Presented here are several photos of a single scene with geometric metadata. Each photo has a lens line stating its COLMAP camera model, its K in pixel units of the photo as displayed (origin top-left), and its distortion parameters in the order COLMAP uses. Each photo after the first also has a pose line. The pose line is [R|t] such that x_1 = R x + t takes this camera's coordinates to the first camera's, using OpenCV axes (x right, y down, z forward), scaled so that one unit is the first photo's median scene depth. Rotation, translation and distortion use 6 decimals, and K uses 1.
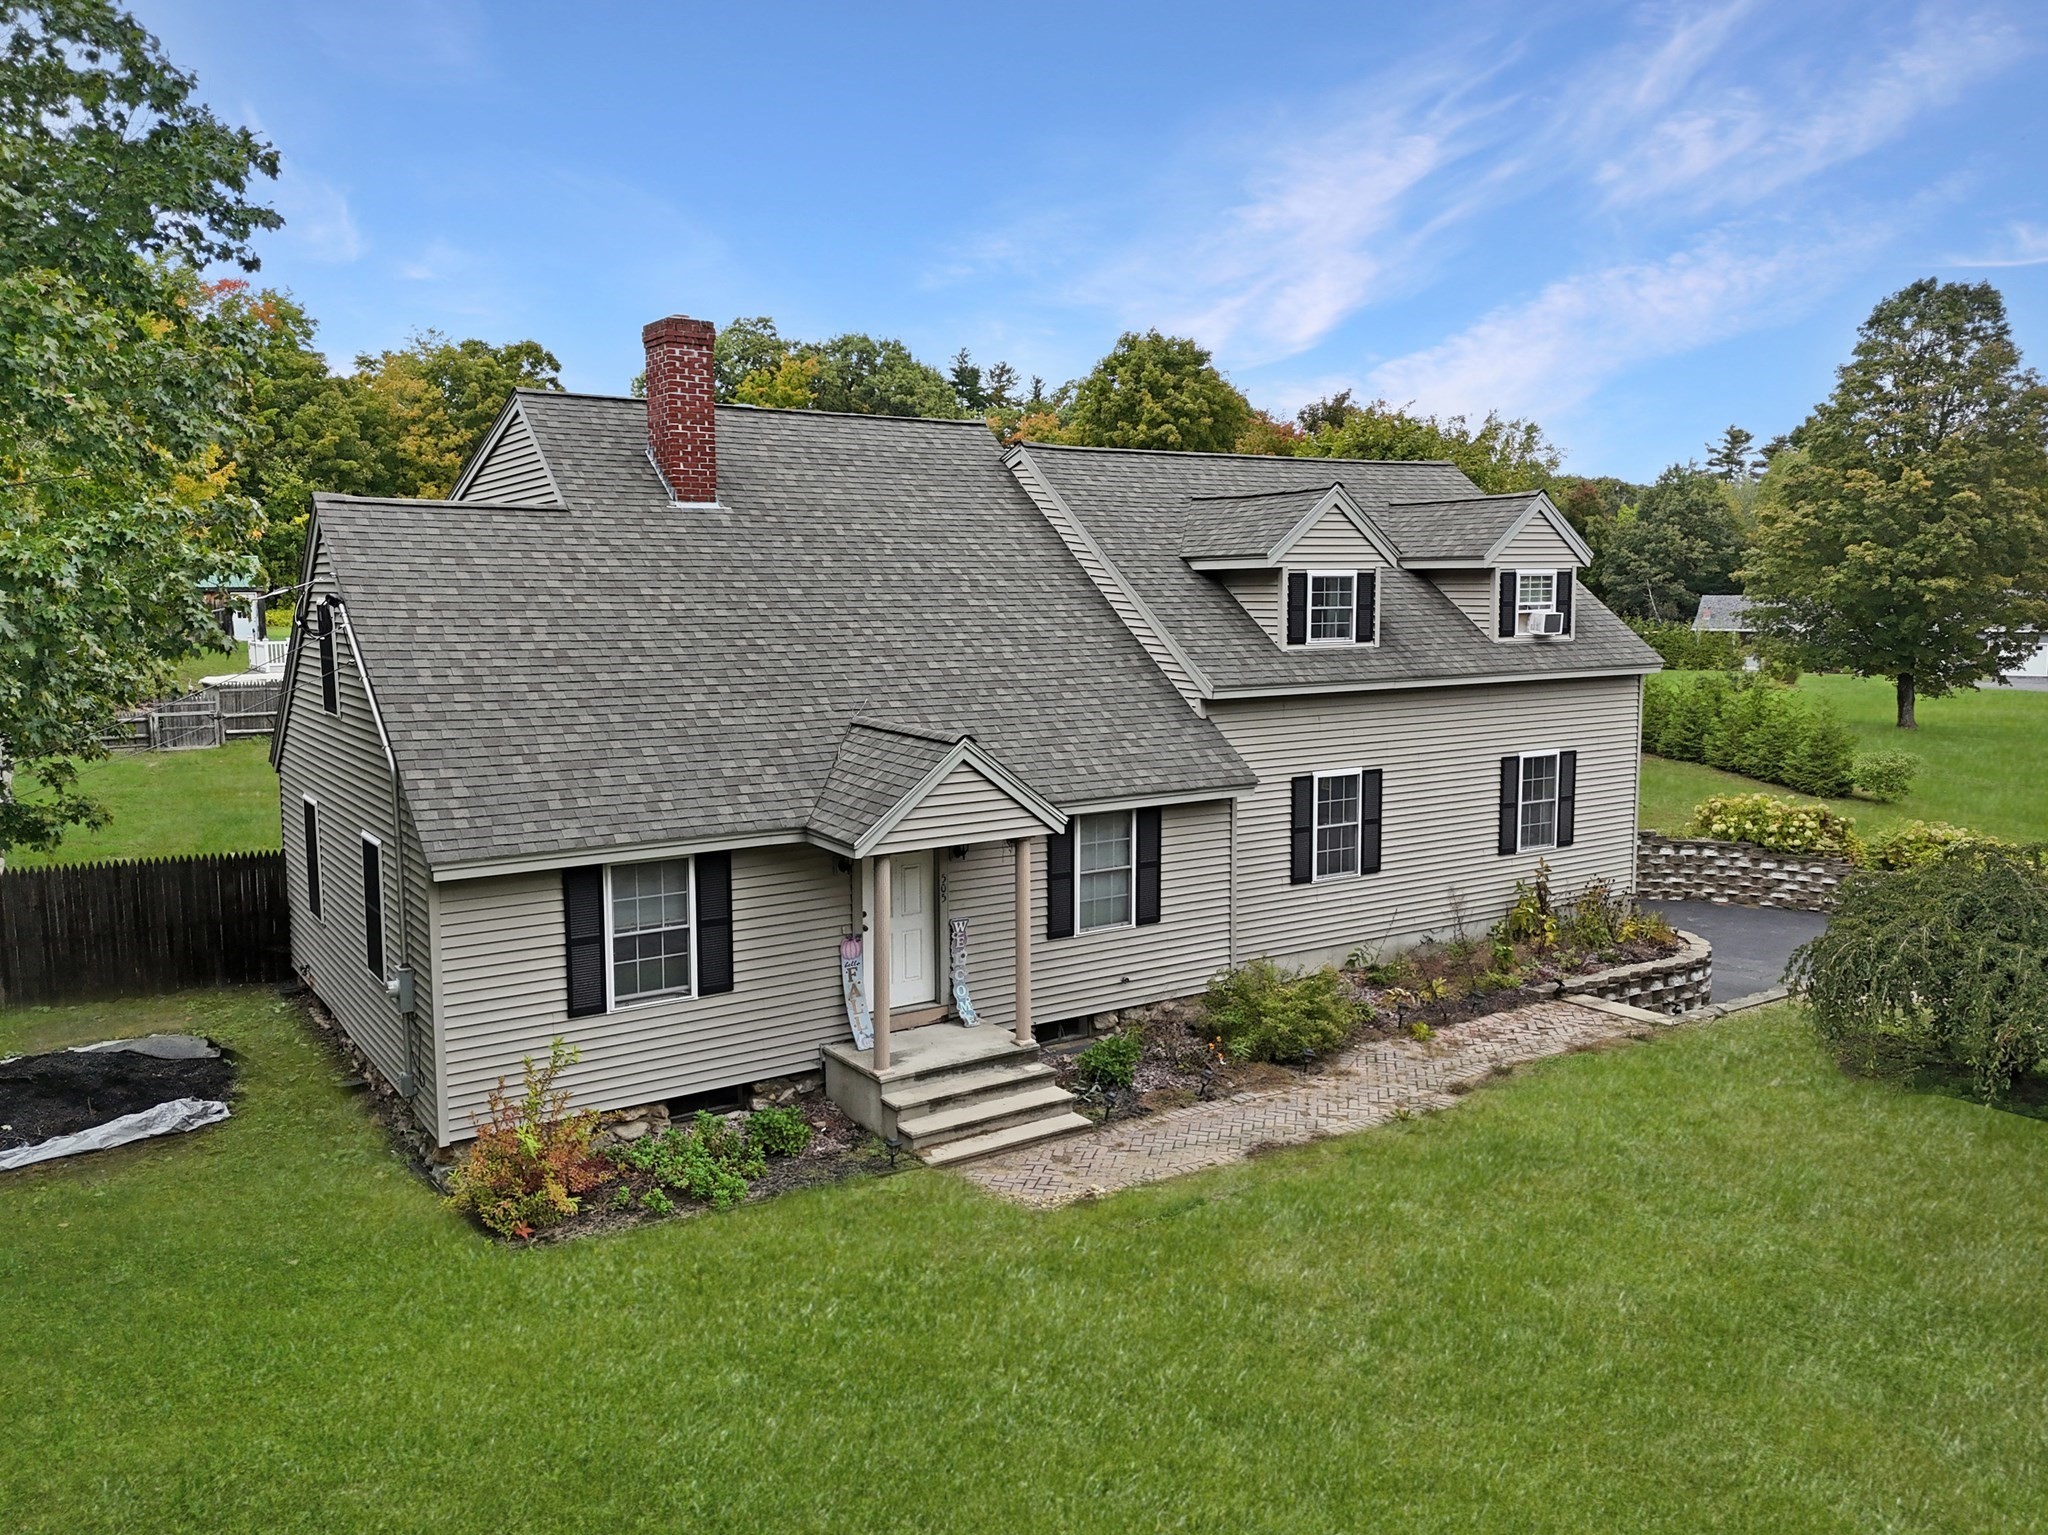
lens RADIAL K [[1546.1, 0, 1015.4], [0, 1546.1, 766.7], [0, 0, 1]] dist [0.071541, -0.005394]
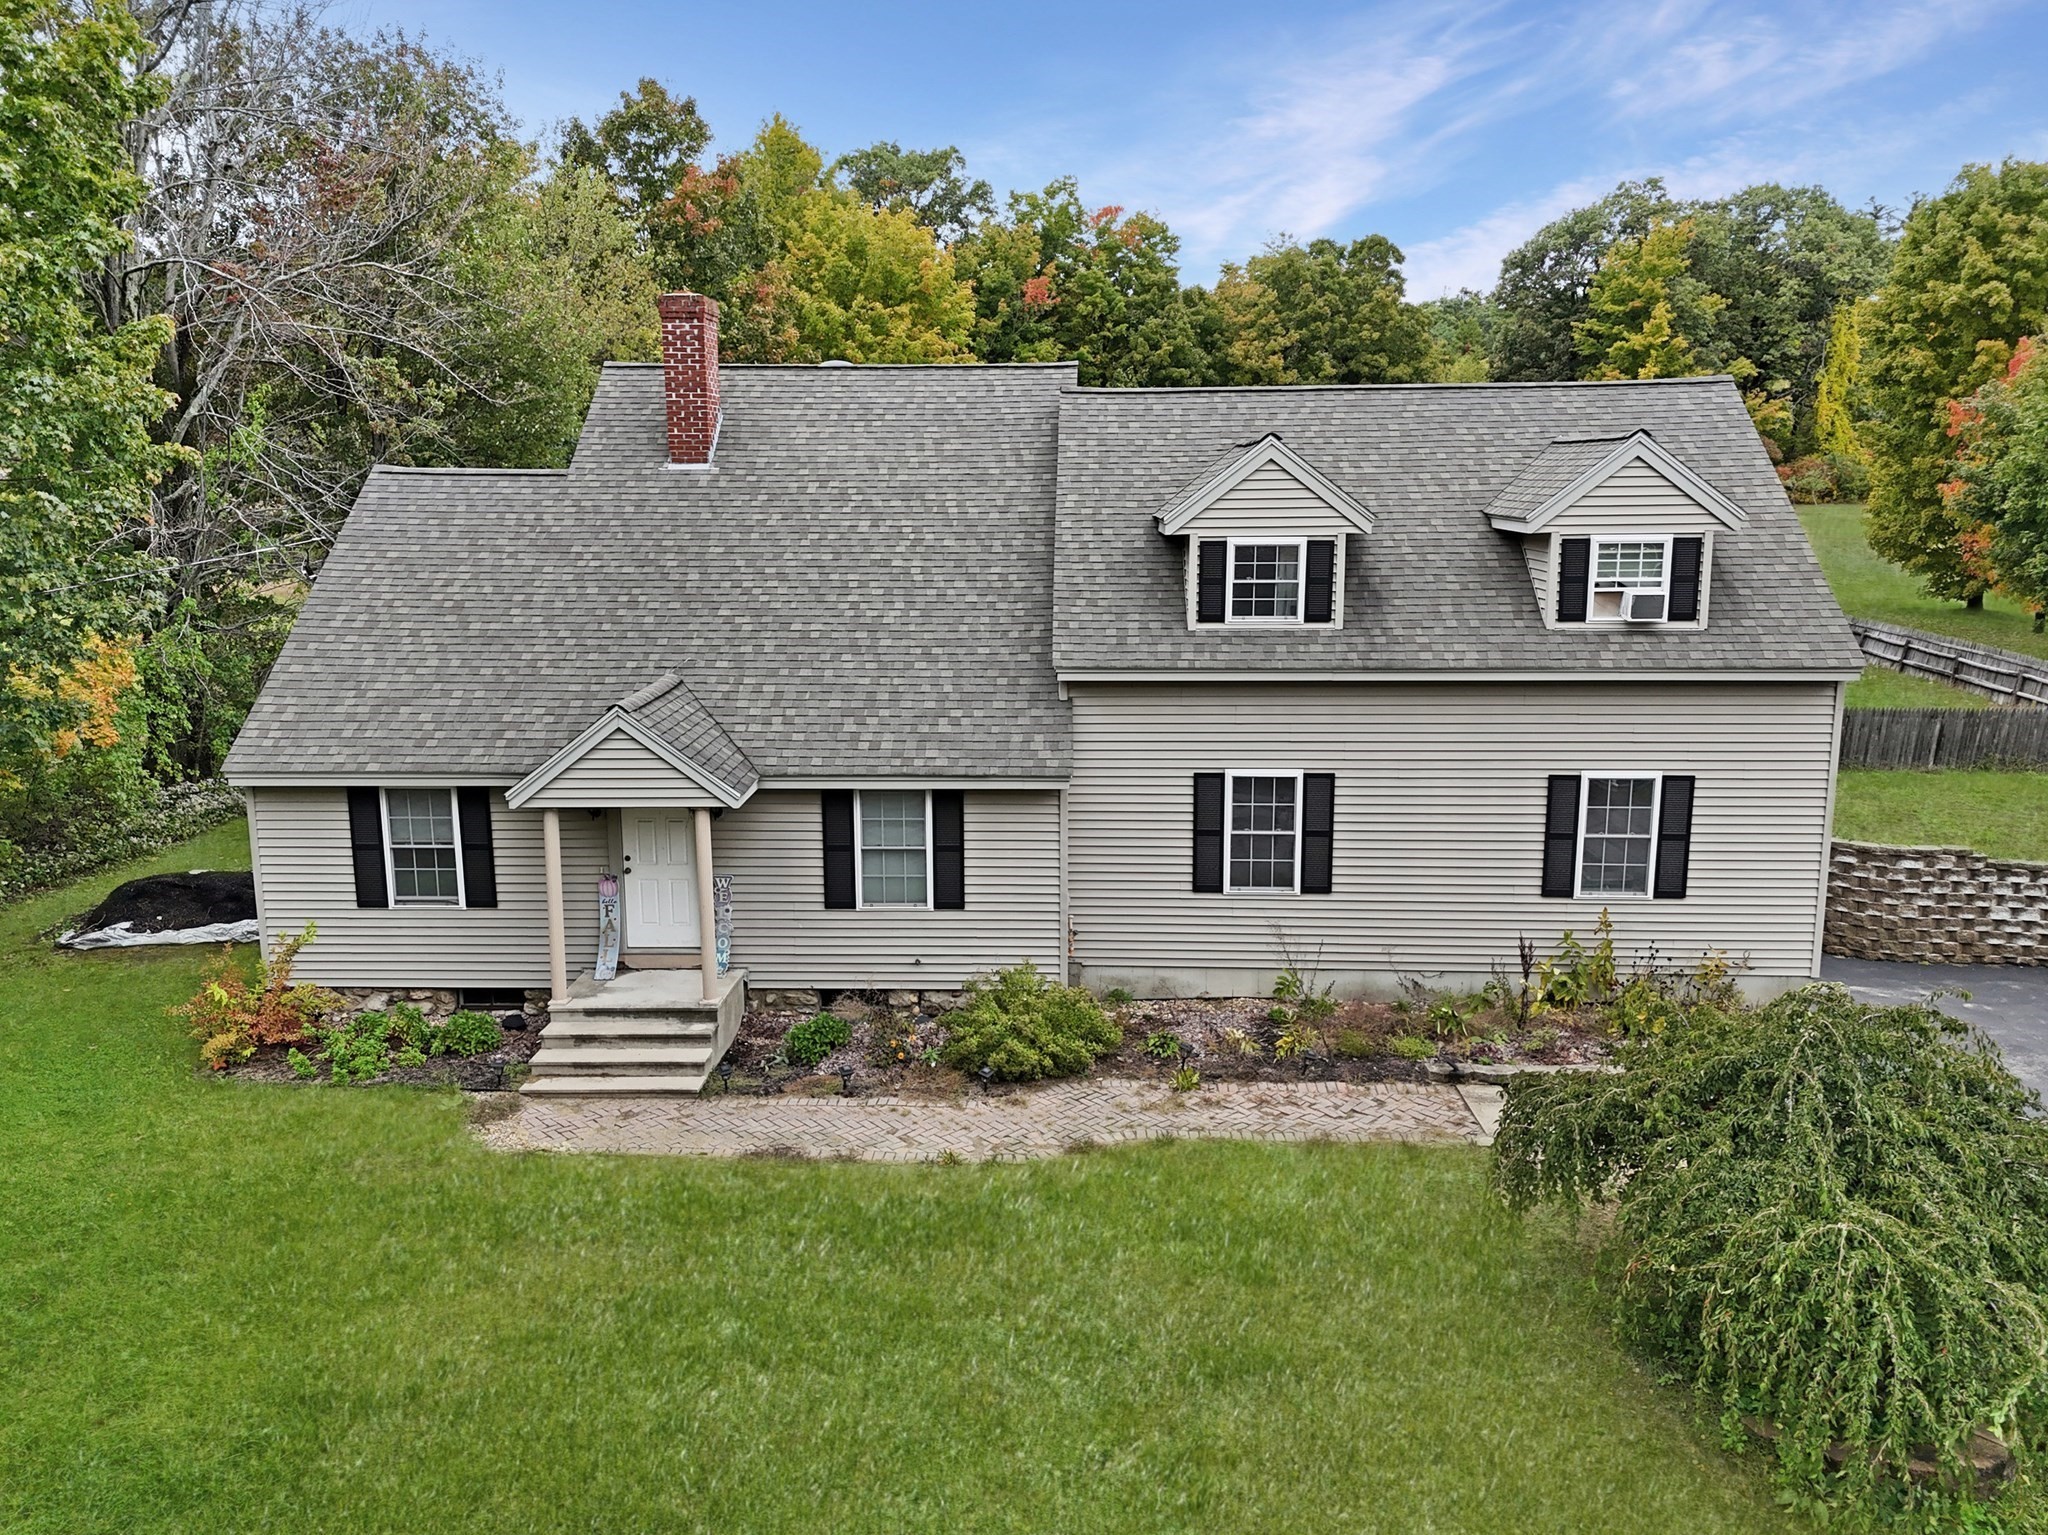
lens RADIAL K [[1546.1, 0, 1015.4], [0, 1546.1, 766.7], [0, 0, 1]] dist [0.071541, -0.005394]
pose [[0.808815, 0.110973, -0.577498, 0.638968], [-0.067781, 0.993080, 0.095901, -0.078453], [0.584144, -0.038423, 0.810740, 0.235085]]
